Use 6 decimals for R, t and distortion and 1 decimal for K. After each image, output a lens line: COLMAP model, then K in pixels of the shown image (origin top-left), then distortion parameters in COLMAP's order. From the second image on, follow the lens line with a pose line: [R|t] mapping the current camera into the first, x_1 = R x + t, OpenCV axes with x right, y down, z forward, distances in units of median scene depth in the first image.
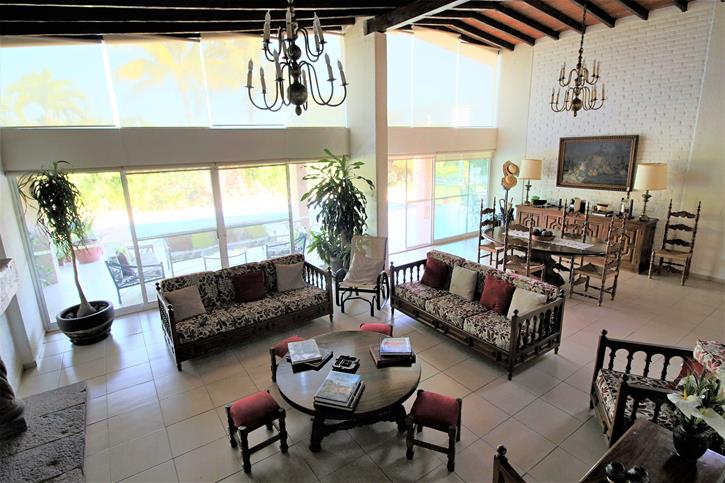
lens RADIAL K [[379.6, 0, 362.5], [0, 379.6, 244.7], [0, 0, 1]] dist [-0.014735, -0.002525]
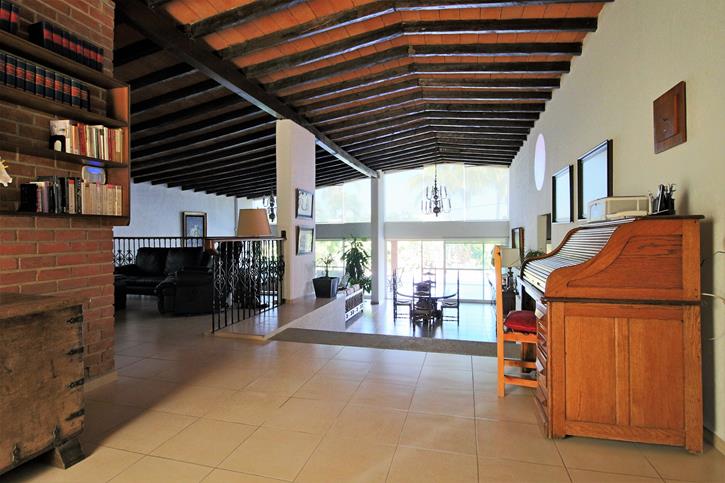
lens RADIAL K [[379.6, 0, 363.9], [0, 379.6, 239.2], [0, 0, 1]] dist [-0.014735, -0.002525]
pose [[0.655071, 0.022862, -0.755222, 1.495008], [-0.206284, 0.966980, -0.149656, 0.071391], [0.726863, 0.253826, 0.638156, -0.264803]]
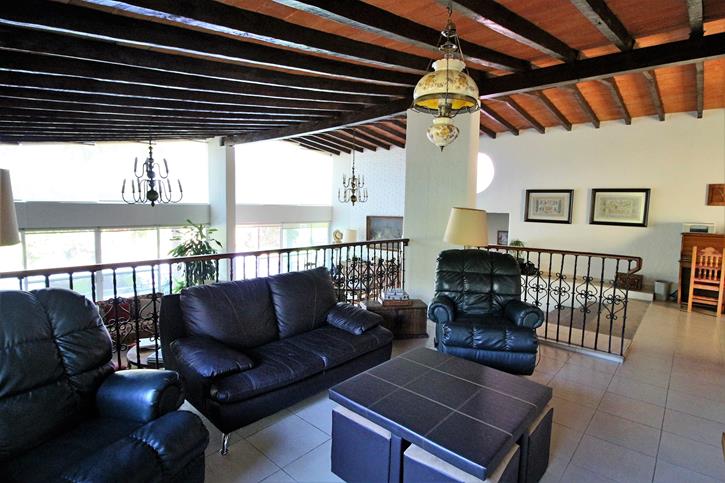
lens RADIAL K [[379.6, 0, 363.0], [0, 379.6, 238.5], [0, 0, 1]] dist [-0.014735, -0.002525]
pose [[0.969725, 0.024285, 0.242988, 0.194743], [0.018025, 0.985210, -0.170400, 0.070944], [-0.243533, 0.169621, 0.954945, -0.496772]]
